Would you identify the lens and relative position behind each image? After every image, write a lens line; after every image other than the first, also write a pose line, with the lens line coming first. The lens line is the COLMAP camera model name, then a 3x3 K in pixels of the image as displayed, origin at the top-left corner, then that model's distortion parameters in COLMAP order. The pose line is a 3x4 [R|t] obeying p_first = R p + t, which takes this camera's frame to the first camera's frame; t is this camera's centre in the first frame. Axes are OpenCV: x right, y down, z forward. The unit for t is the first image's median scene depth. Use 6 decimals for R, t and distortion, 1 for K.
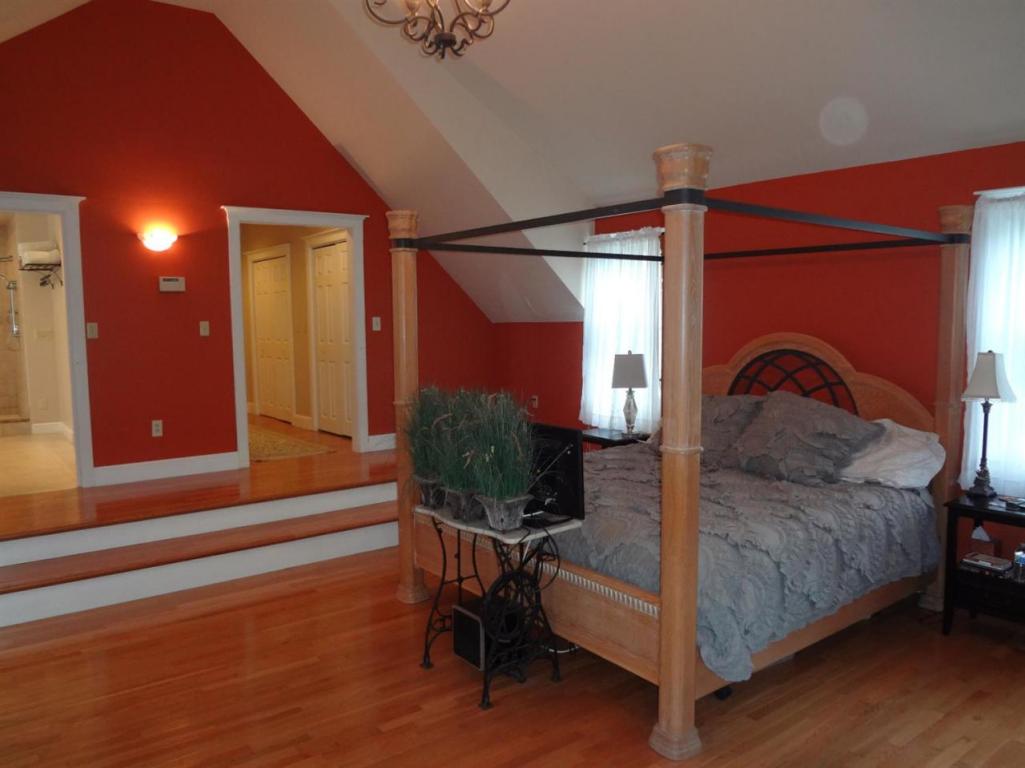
lens RADIAL K [[766.1, 0, 513.8], [0, 766.1, 387.5], [0, 0, 1]] dist [-0.049892, 0.011859]
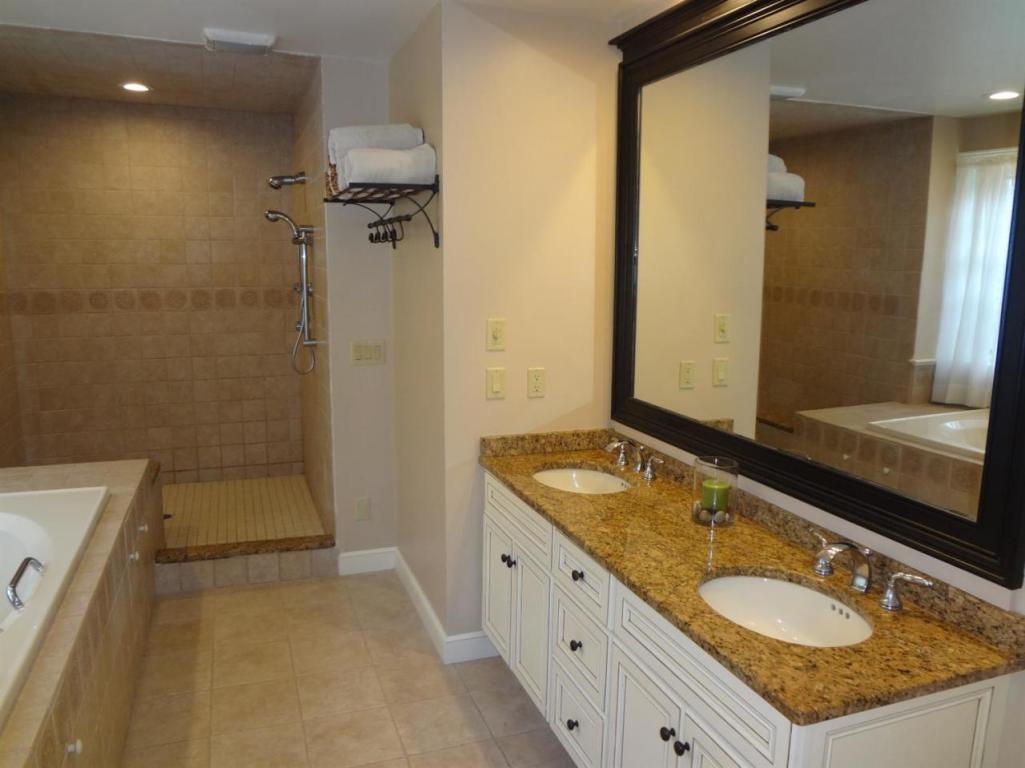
lens RADIAL K [[766.1, 0, 518.3], [0, 766.1, 388.1], [0, 0, 1]] dist [-0.049892, 0.011859]
pose [[0.961207, 0.080628, -0.263782, -0.442353], [-0.061486, 0.994893, 0.080052, -0.094784], [0.268889, -0.060728, 0.961255, 0.623890]]
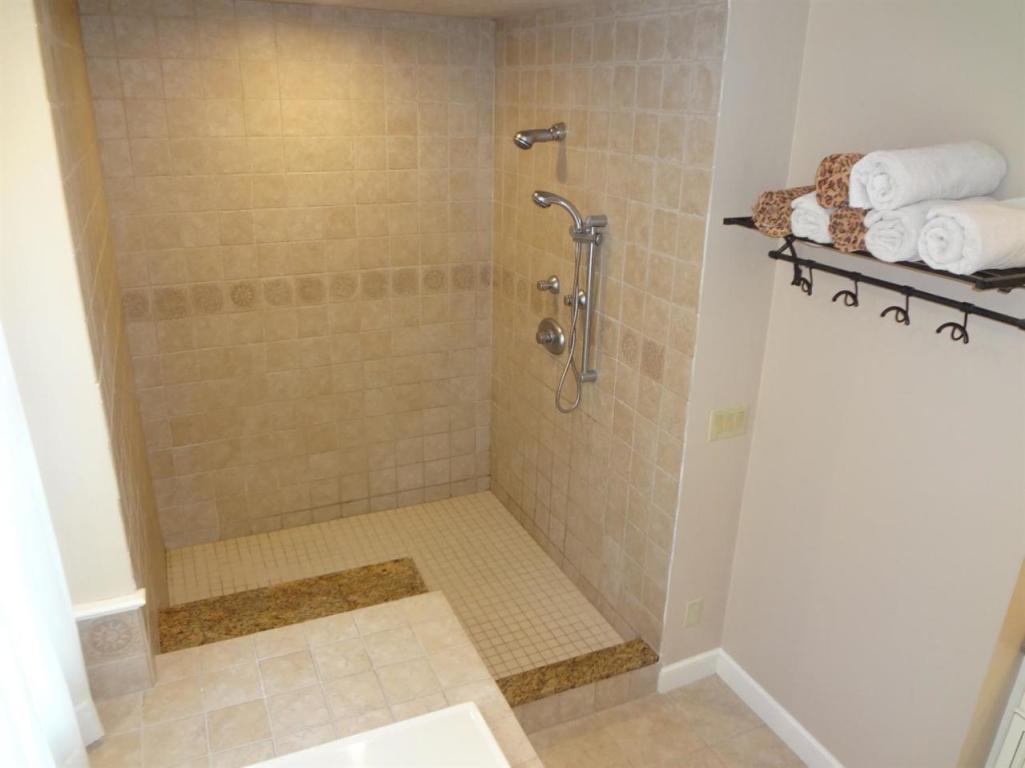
lens RADIAL K [[766.1, 0, 505.8], [0, 766.1, 384.9], [0, 0, 1]] dist [-0.049892, 0.011859]
pose [[0.977918, 0.117508, -0.172822, -0.677942], [-0.067264, 0.959923, 0.272072, -0.167400], [0.197866, -0.254439, 0.946631, 0.713696]]
